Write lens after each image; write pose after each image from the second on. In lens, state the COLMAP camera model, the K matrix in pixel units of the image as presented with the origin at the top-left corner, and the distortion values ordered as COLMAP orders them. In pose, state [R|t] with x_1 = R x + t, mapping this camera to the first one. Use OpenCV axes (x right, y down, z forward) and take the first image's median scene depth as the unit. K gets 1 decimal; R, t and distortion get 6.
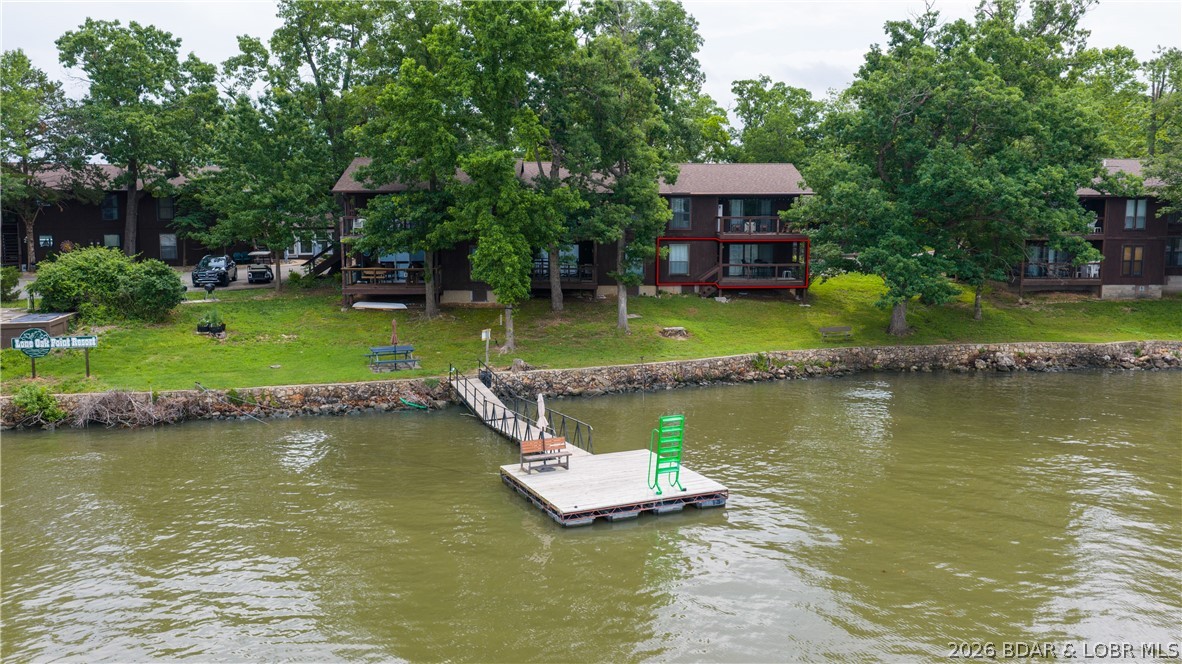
lens RADIAL K [[981.2, 0, 590.8], [0, 981.2, 330.7], [0, 0, 1]] dist [-0.002031, -0.005377]
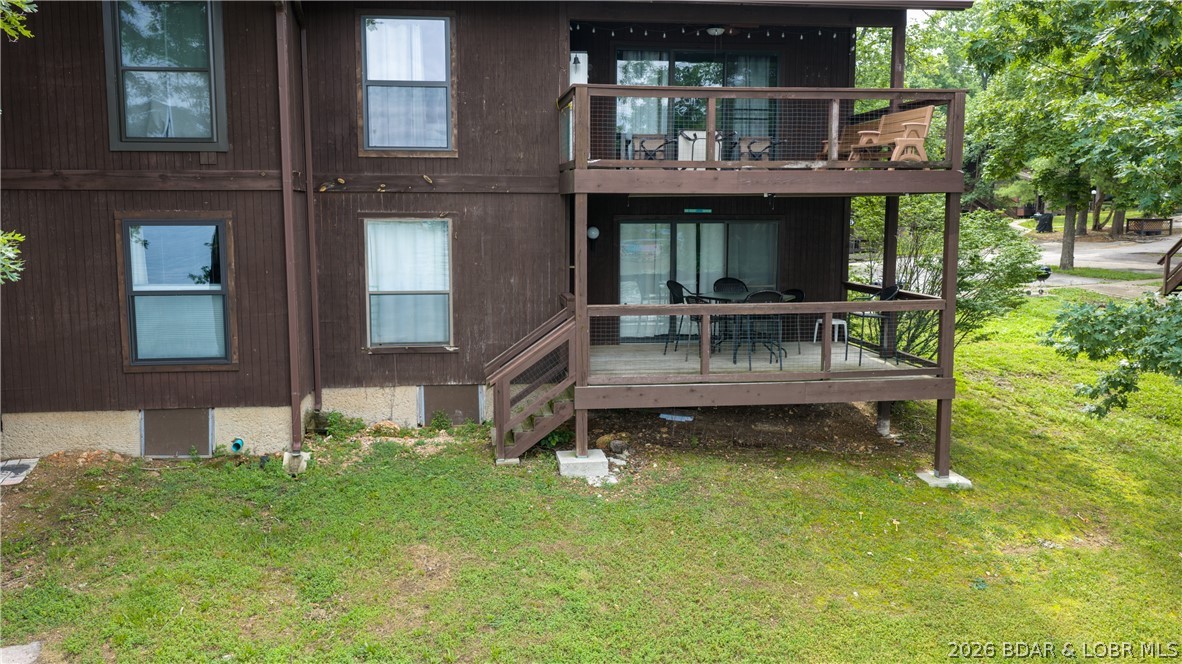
lens RADIAL K [[981.2, 0, 590.6], [0, 981.2, 333.7], [0, 0, 1]] dist [-0.002031, -0.005377]
pose [[0.992732, -0.015349, 0.119361, 0.107008], [0.013301, 0.999751, 0.017933, -0.065057], [-0.119607, -0.016215, 0.992689, 0.772667]]
